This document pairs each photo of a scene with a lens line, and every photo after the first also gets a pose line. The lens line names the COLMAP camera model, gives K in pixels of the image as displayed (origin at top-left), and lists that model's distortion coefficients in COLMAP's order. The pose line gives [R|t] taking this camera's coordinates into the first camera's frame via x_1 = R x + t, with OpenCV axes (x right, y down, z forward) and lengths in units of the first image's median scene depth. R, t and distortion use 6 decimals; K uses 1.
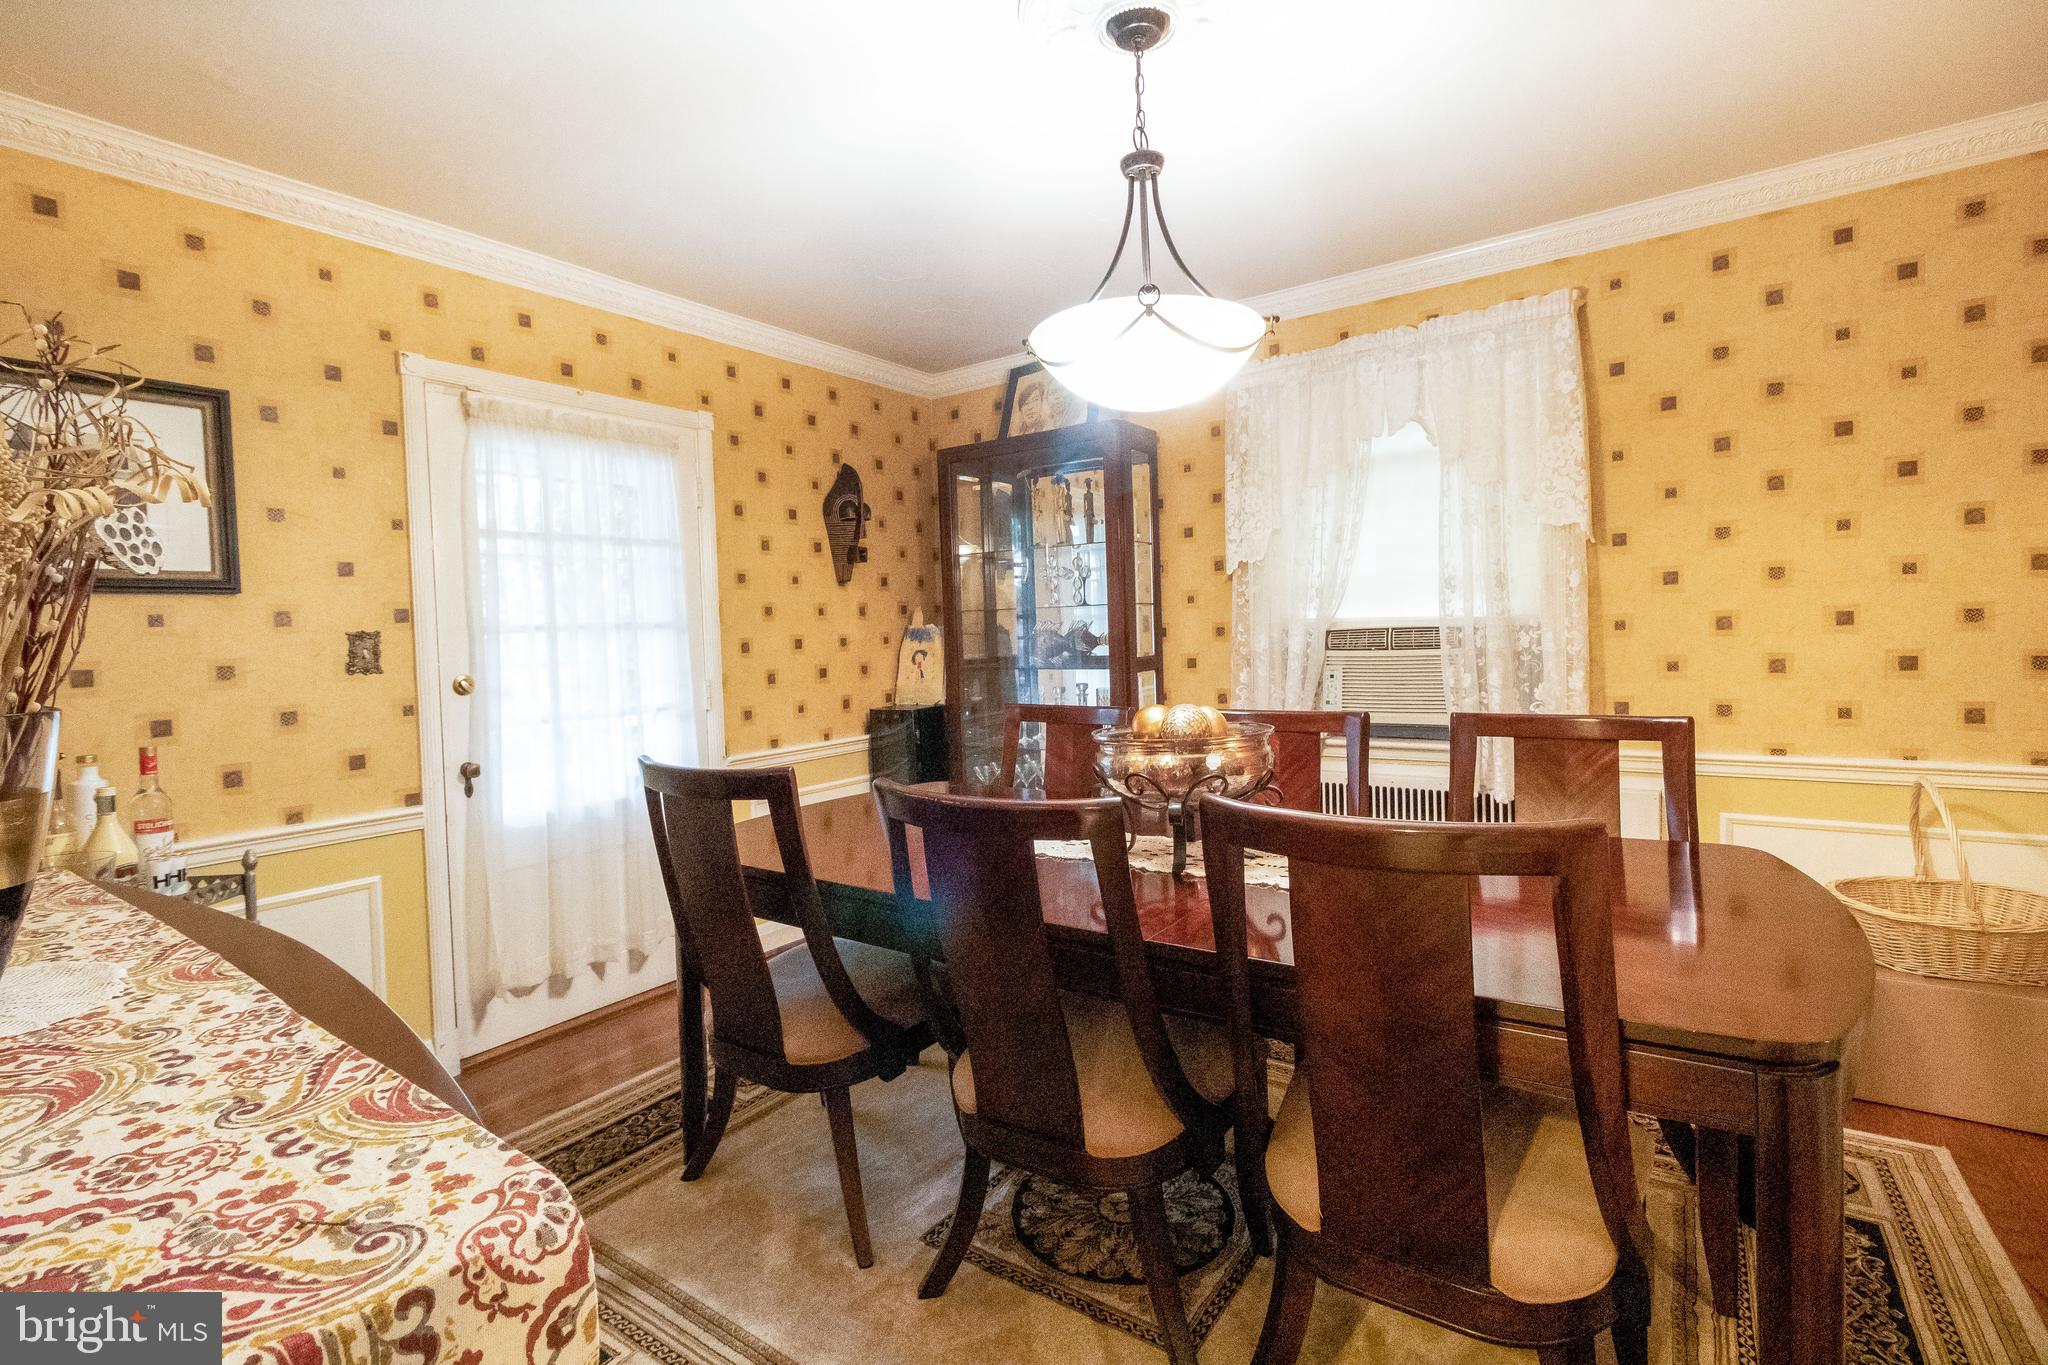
lens RADIAL K [[937.0, 0, 1002.5], [0, 937.0, 660.3], [0, 0, 1]] dist [0.008719, -0.000037]
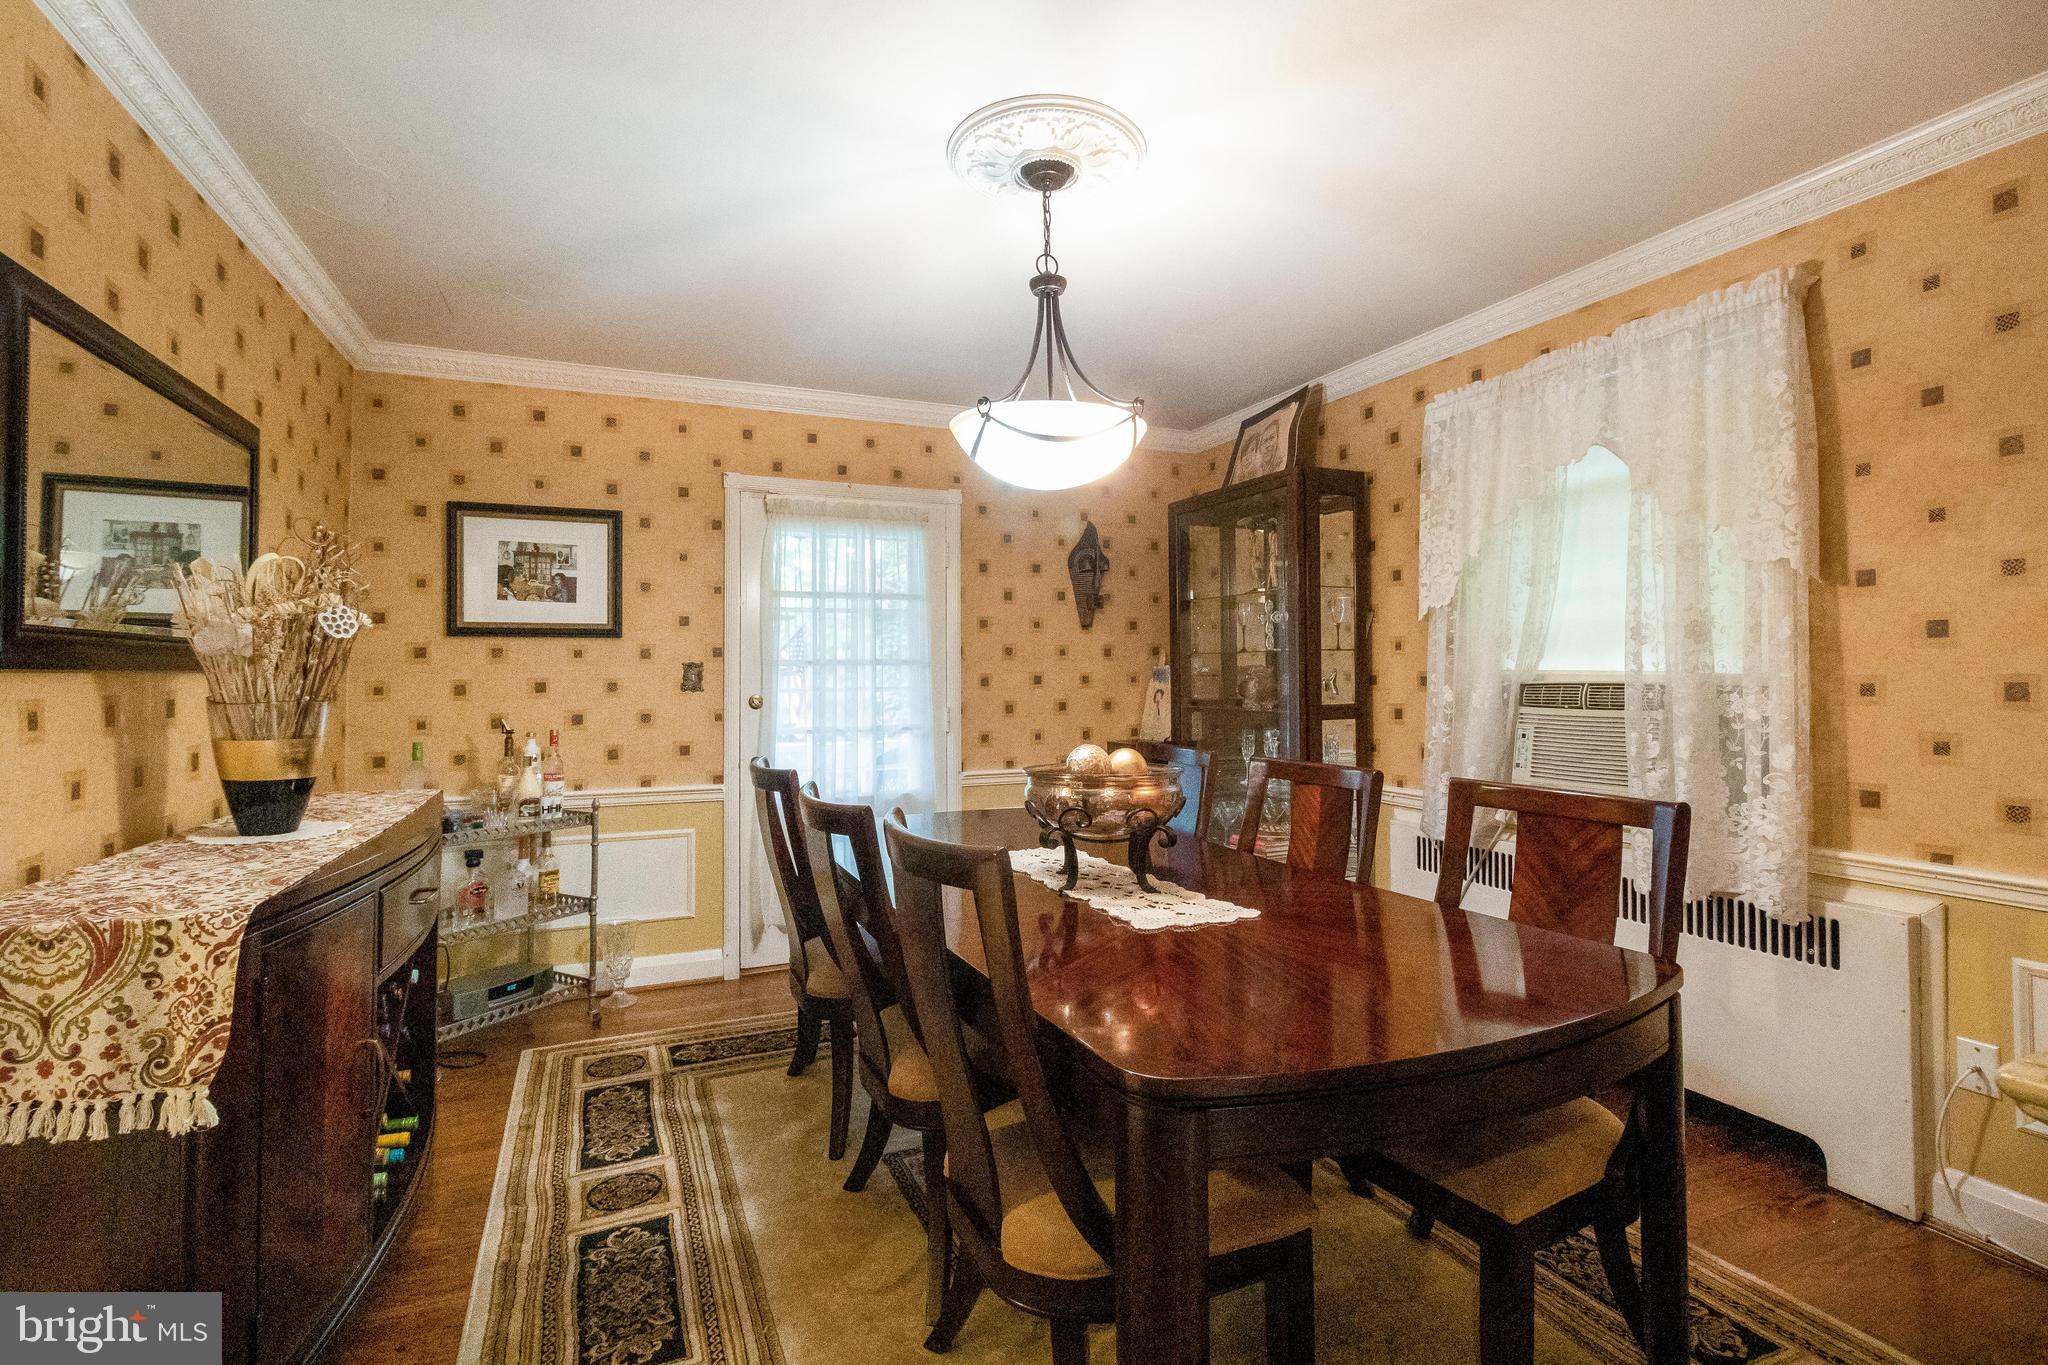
lens RADIAL K [[938.2, 0, 1008.5], [0, 938.2, 661.3], [0, 0, 1]] dist [0.002583, 0.001351]
pose [[0.856265, 0.021198, -0.516102, 0.450789], [-0.039409, 0.998926, -0.024353, -0.014317], [0.515032, 0.041192, 0.856181, -0.011781]]
